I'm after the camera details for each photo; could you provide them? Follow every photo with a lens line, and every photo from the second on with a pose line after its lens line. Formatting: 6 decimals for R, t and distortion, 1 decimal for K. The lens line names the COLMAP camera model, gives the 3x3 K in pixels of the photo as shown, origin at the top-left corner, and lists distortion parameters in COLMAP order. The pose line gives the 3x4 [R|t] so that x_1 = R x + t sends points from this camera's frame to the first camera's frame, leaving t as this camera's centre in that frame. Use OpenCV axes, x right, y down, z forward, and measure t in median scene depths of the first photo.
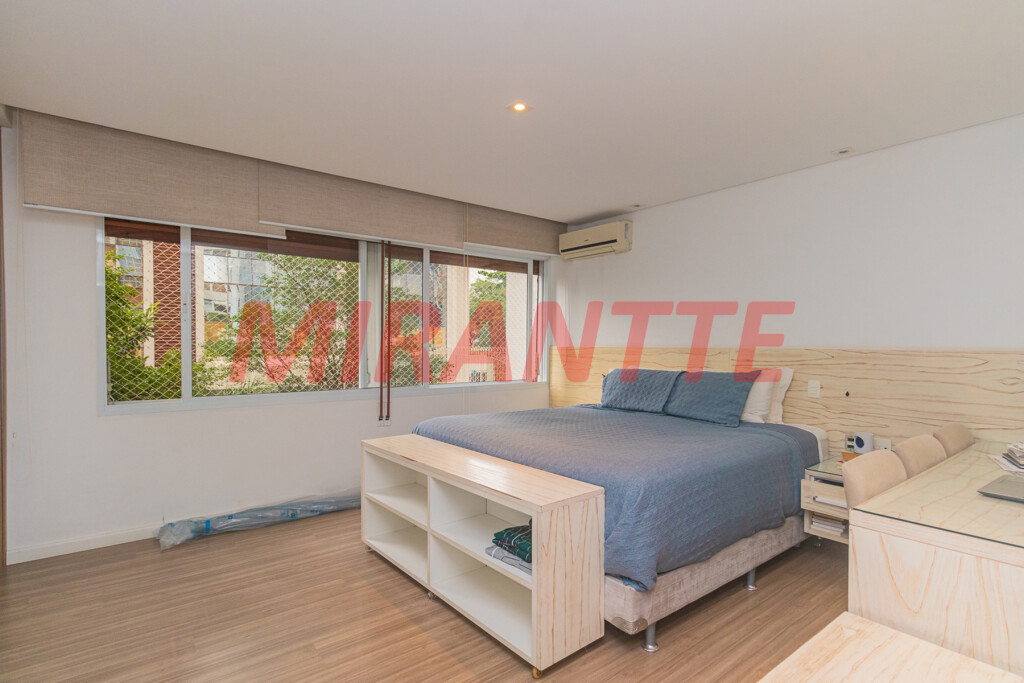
lens RADIAL K [[521.2, 0, 564.4], [0, 521.2, 352.7], [0, 0, 1]] dist [0.002875, 0.000633]
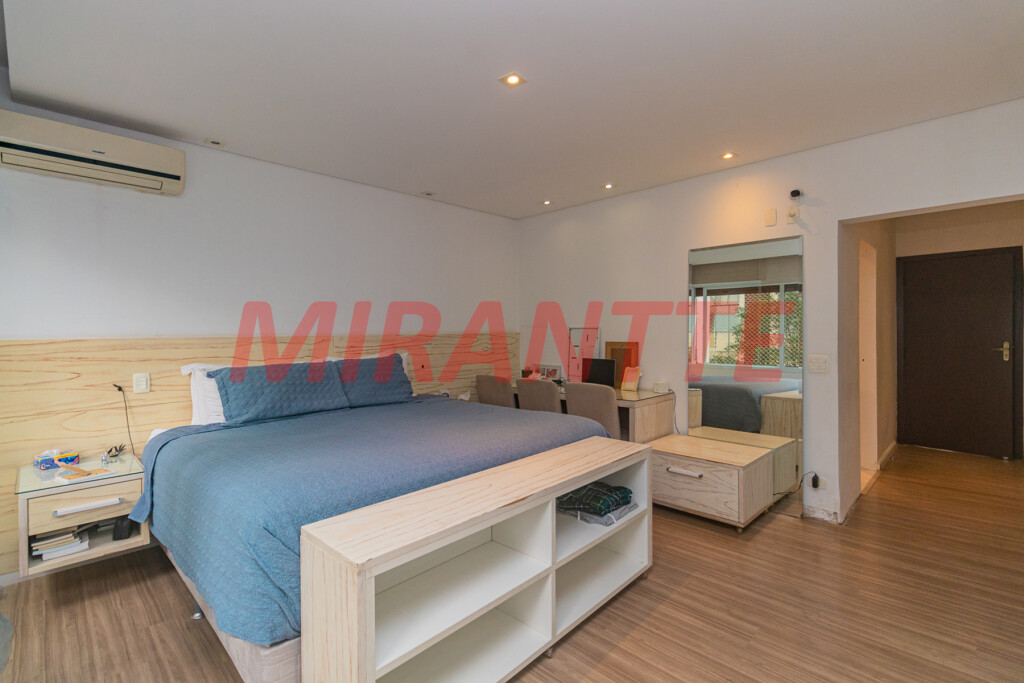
lens RADIAL K [[469.6, 0, 526.3], [0, 469.6, 333.4], [0, 0, 1]] dist [0.001412, -0.000049]
pose [[-0.093442, -0.009303, 0.995581, -0.654554], [0.025435, 0.999608, 0.011728, -0.015265], [-0.995300, 0.026419, -0.093168, 0.750079]]
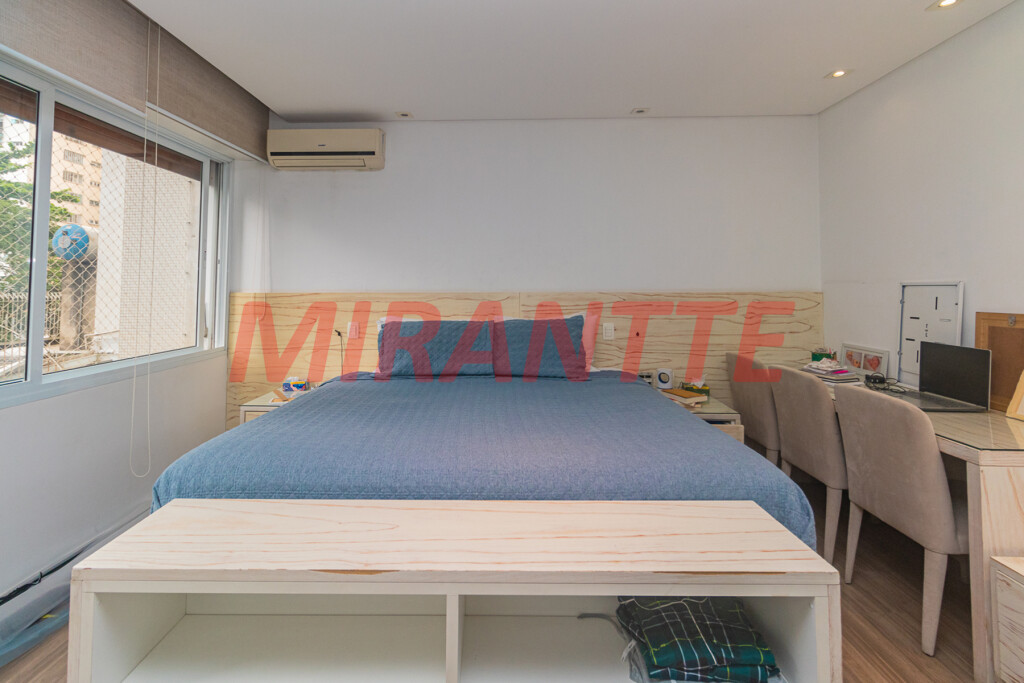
lens RADIAL K [[498.0, 0, 505.2], [0, 498.0, 265.3], [0, 0, 1]] dist [0.005549, -0.000193]
pose [[0.684990, 0.028729, 0.727986, -0.358579], [0.016682, 0.998342, -0.055095, -0.009263], [-0.728362, 0.049884, 0.683375, 0.446076]]
